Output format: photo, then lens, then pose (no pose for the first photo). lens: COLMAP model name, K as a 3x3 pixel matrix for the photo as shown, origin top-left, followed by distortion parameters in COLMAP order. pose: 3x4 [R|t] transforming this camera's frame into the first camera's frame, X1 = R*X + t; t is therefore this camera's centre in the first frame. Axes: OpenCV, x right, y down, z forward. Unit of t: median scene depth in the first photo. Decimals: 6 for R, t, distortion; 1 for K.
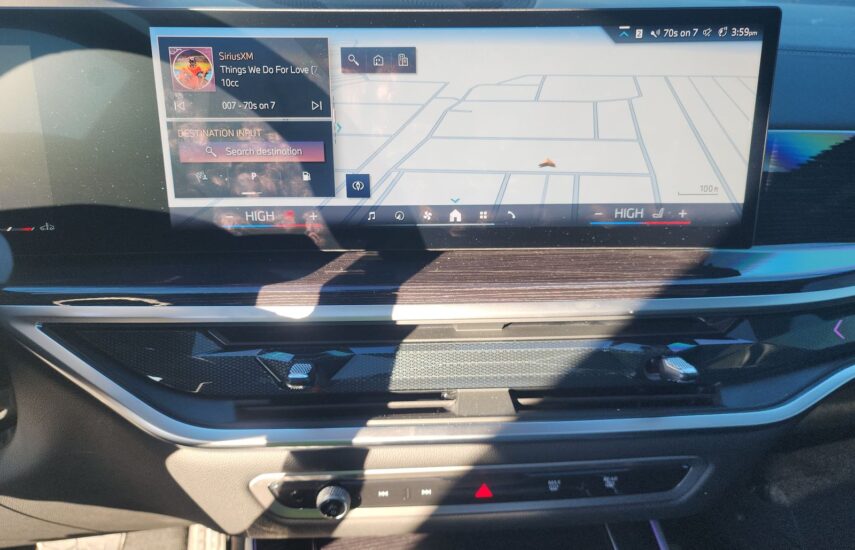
lens RADIAL K [[512.9, 0, 427.5], [0, 512.9, 275.0], [0, 0, 1]] dist [0.005703, -0.000171]
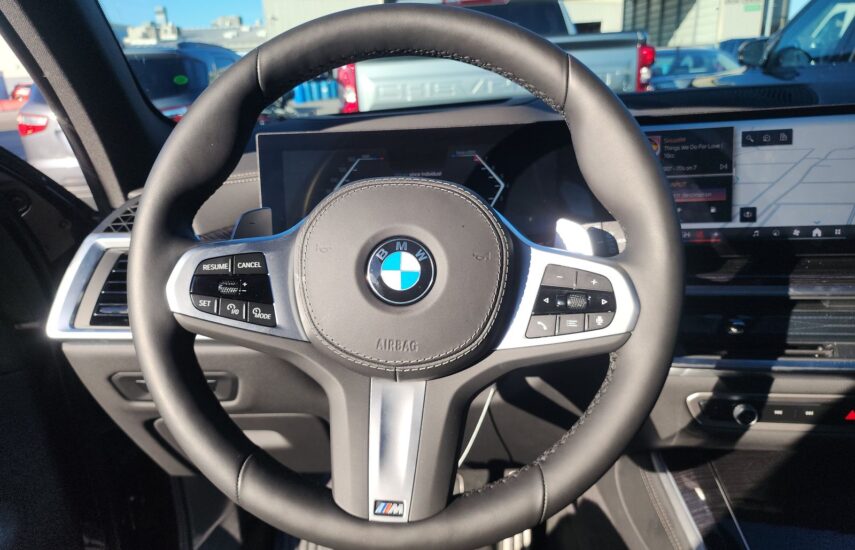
lens RADIAL K [[512.9, 0, 427.5], [0, 512.9, 275.0], [0, 0, 1]] dist [0.005703, -0.000171]
pose [[0.979387, 0.000280, -0.201995, -0.800052], [-0.021383, 0.994524, -0.102300, 0.199465], [0.200860, 0.104510, 0.974029, -0.741882]]
